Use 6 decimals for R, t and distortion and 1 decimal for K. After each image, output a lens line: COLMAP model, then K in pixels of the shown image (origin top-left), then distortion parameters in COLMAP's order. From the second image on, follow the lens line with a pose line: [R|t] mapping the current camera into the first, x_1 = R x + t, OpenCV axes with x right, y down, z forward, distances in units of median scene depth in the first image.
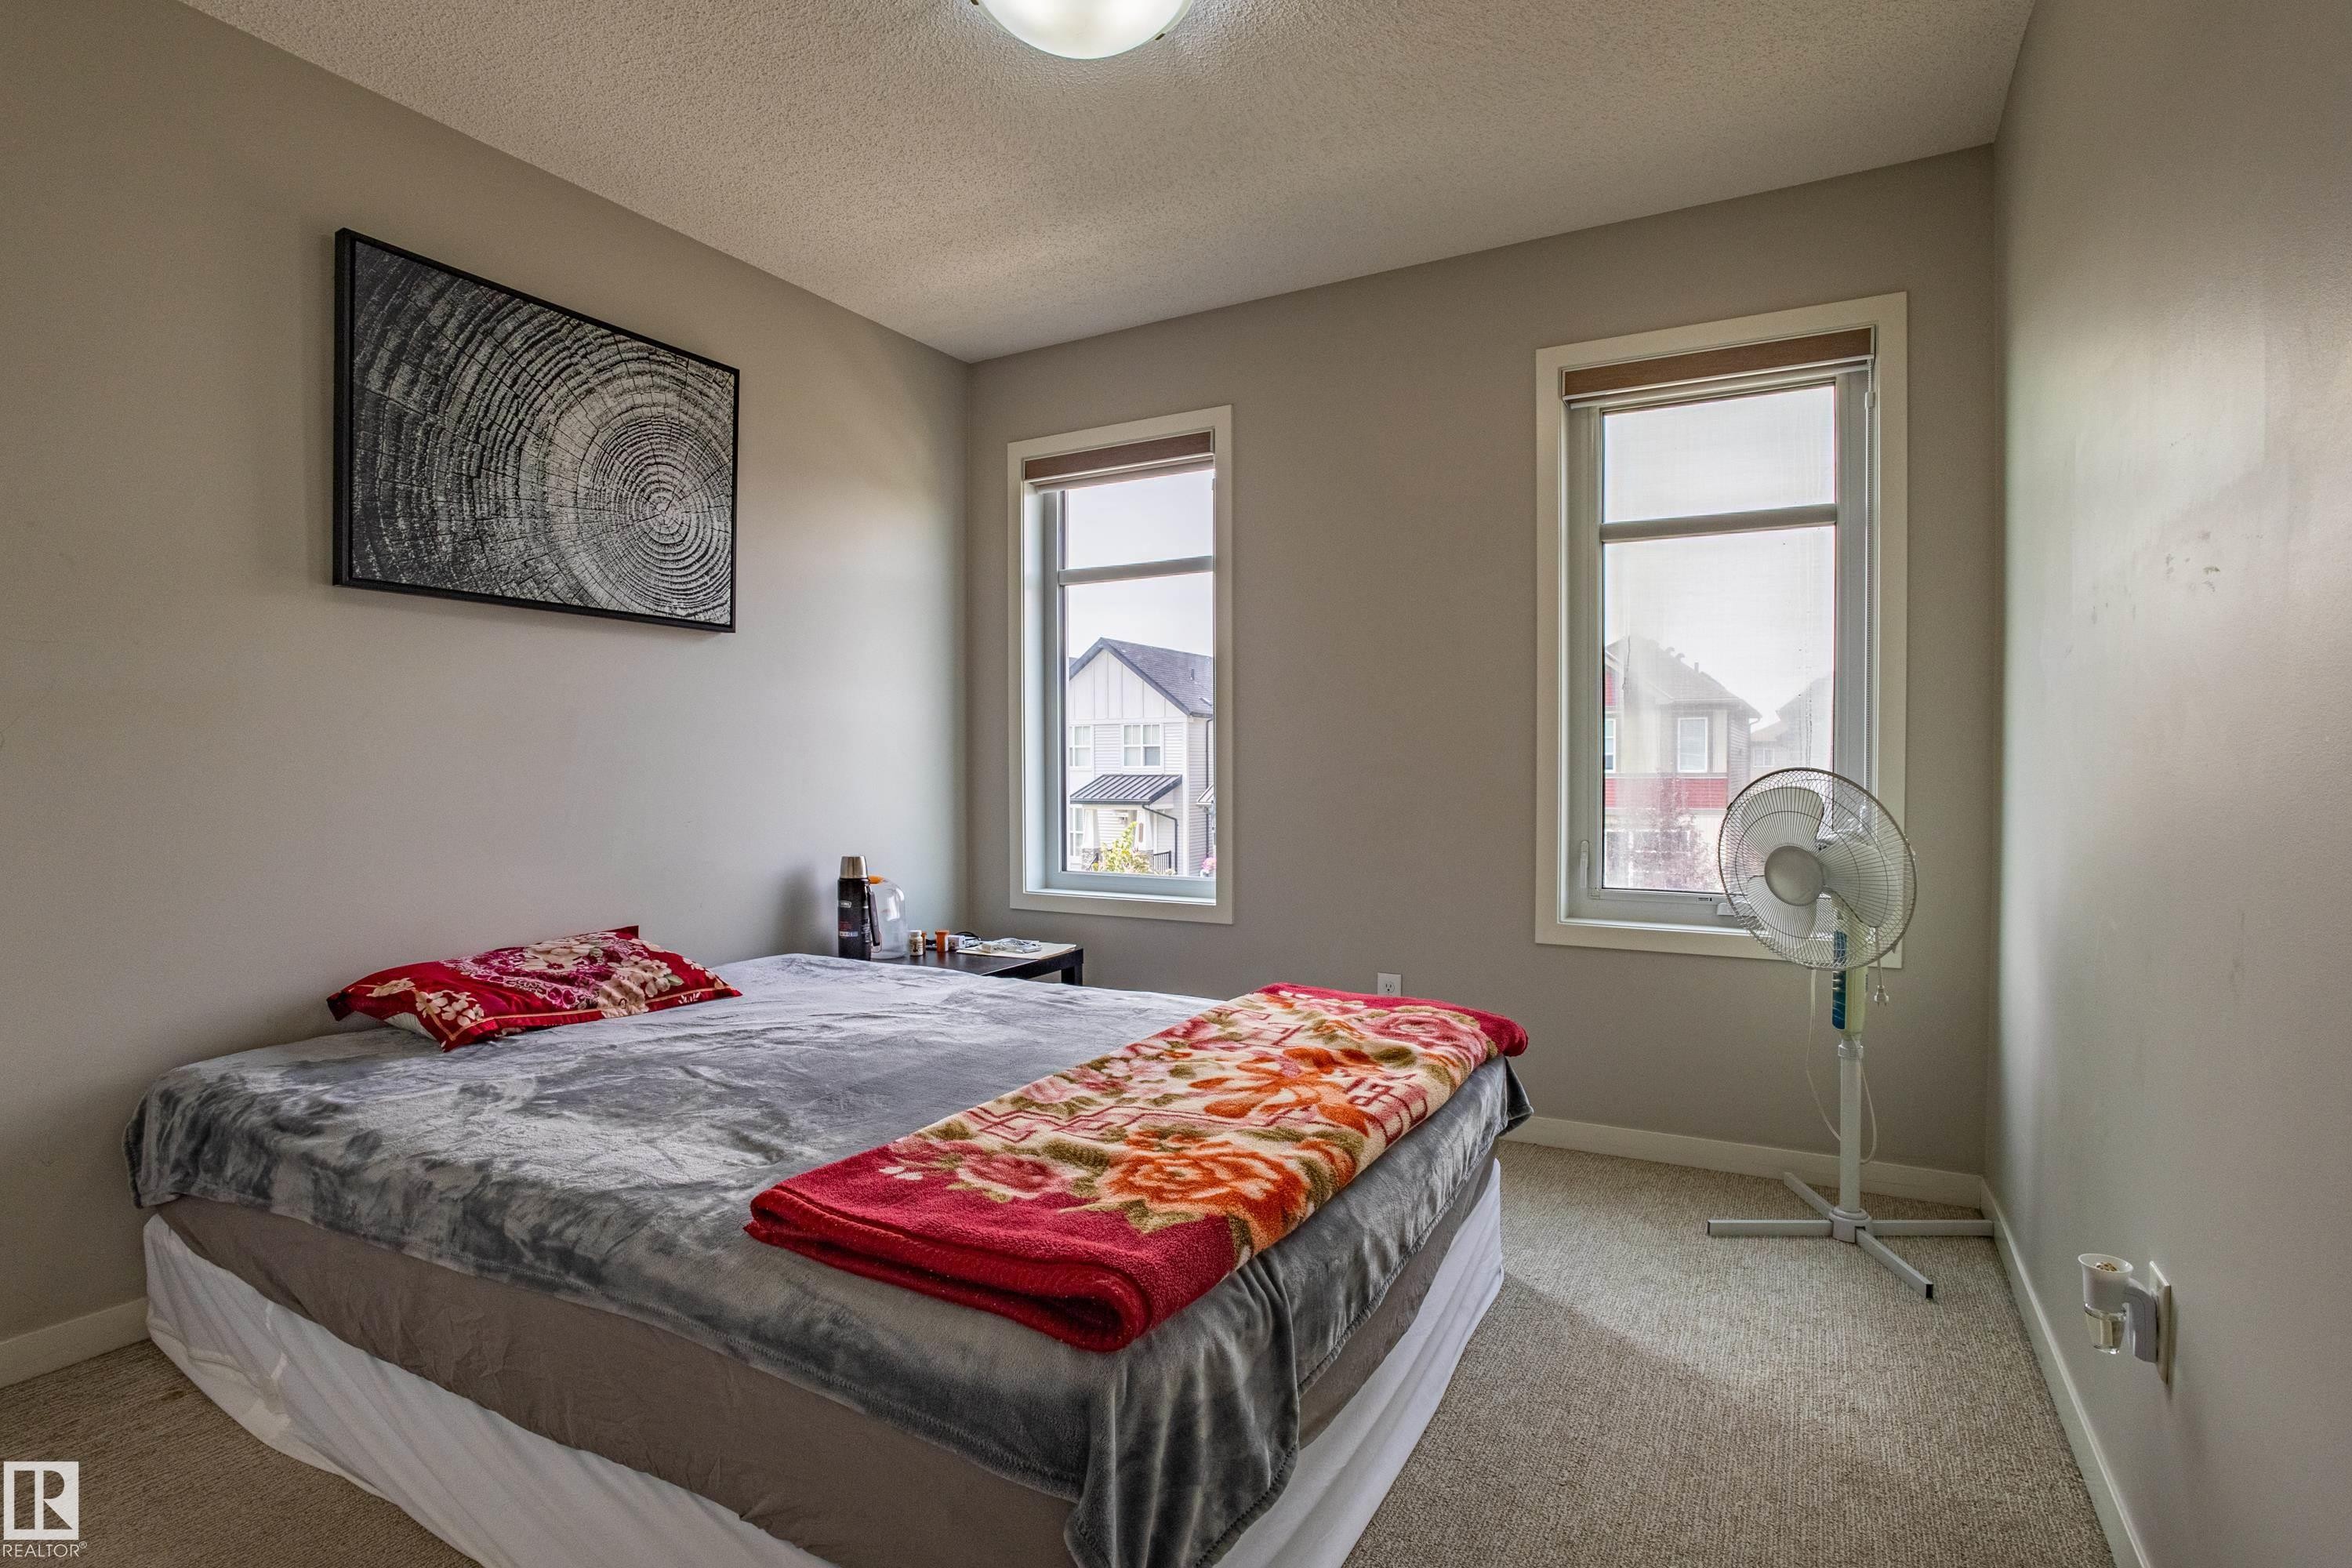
lens RADIAL K [[1137.3, 0, 1168.8], [0, 1137.3, 780.7], [0, 0, 1]] dist [-0.028551, 0.001138]
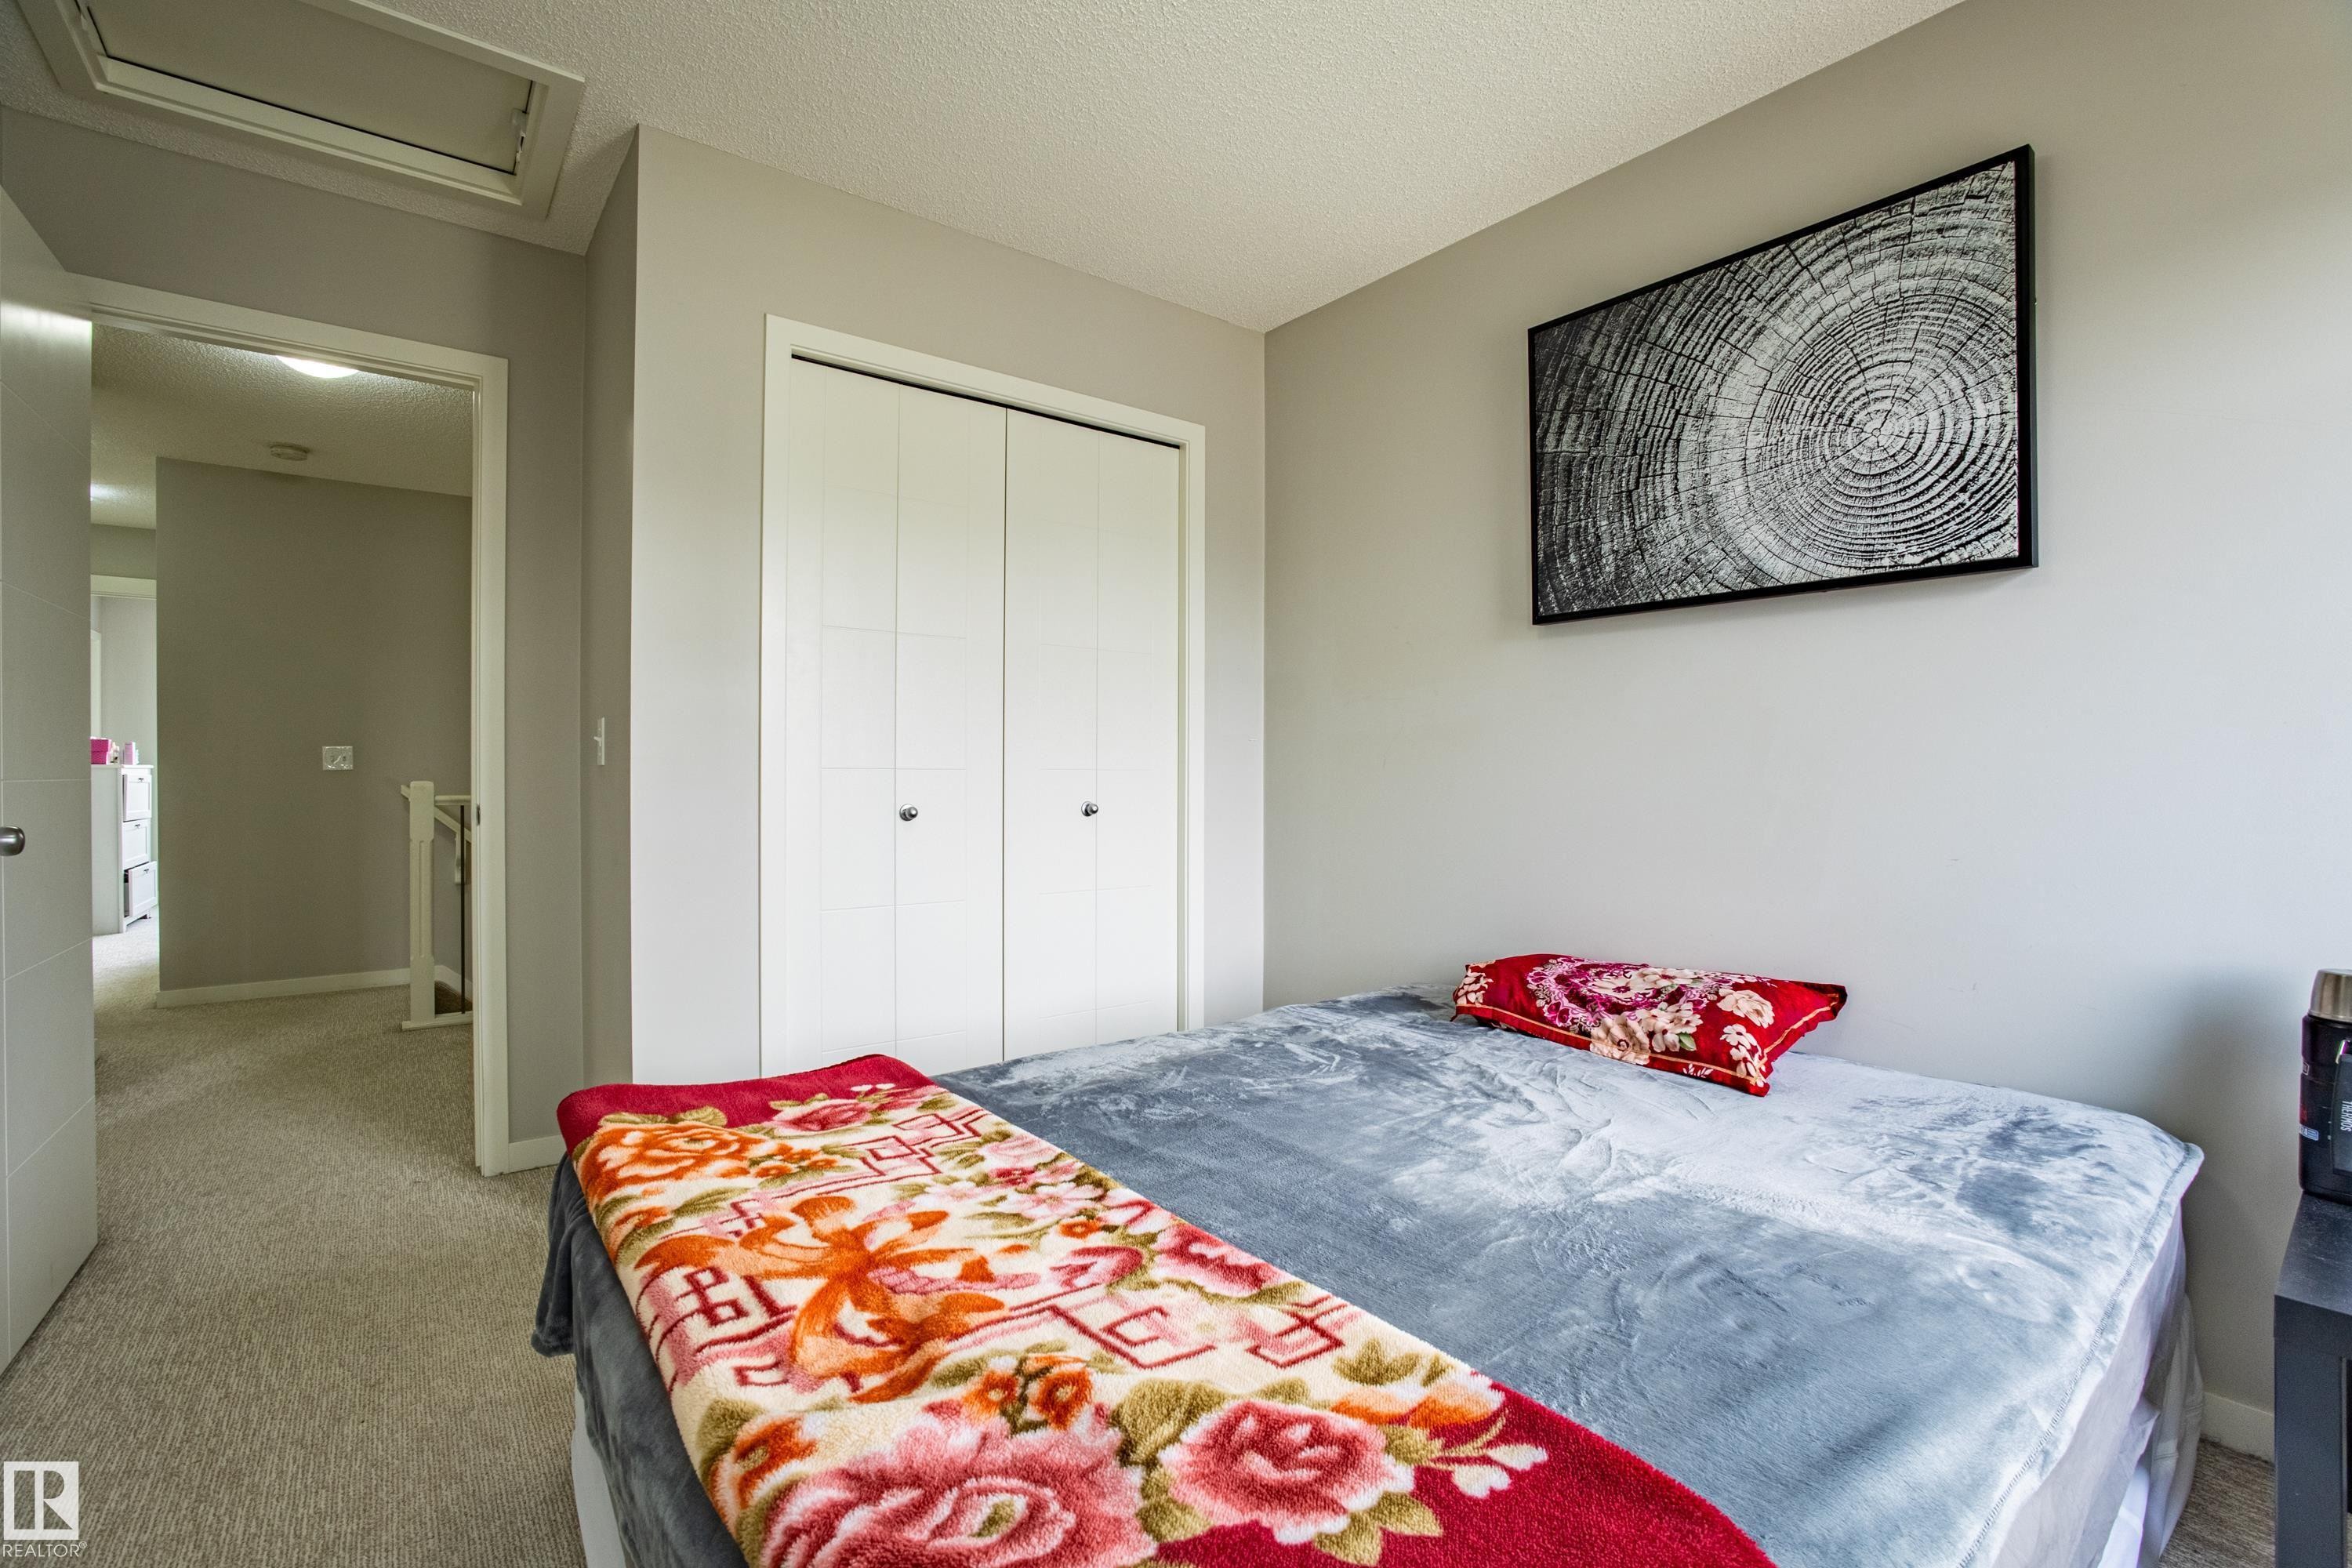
lens RADIAL K [[1058.1, 0, 1144.0], [0, 1058.1, 761.4], [0, 0, 1]] dist [-0.033417, 0.008252]
pose [[-0.406152, -0.004091, -0.913796, 0.423320], [-0.012003, 0.999928, 0.000858, -0.021871], [0.913726, 0.011317, -0.406172, 0.989139]]
